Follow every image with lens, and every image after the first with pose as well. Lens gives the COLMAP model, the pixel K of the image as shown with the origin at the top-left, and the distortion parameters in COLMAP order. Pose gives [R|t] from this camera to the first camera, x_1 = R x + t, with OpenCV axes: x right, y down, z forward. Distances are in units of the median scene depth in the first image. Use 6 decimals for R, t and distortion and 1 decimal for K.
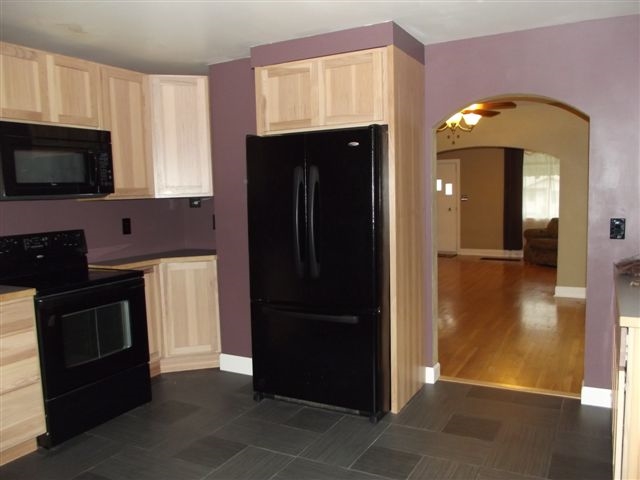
lens RADIAL K [[535.8, 0, 319.7], [0, 535.8, 241.4], [0, 0, 1]] dist [-0.058545, 0.027771]
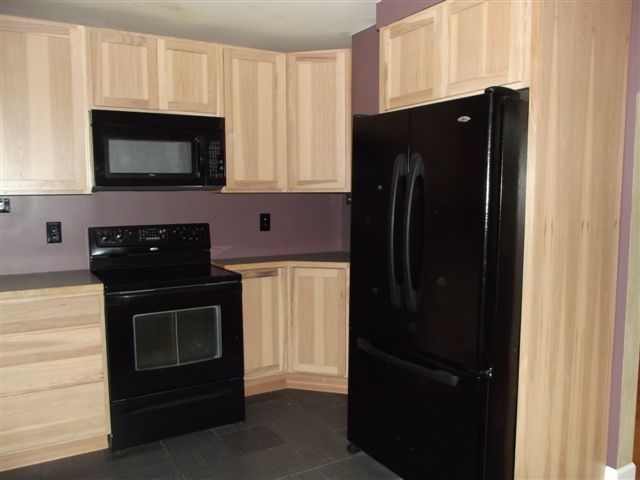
lens RADIAL K [[535.8, 0, 321.1], [0, 535.8, 239.2], [0, 0, 1]] dist [-0.058545, 0.027771]
pose [[0.858110, 0.070249, -0.508638, 0.230111], [-0.068335, 0.997409, 0.022468, -0.031968], [0.508898, 0.015477, 0.860687, 0.304810]]
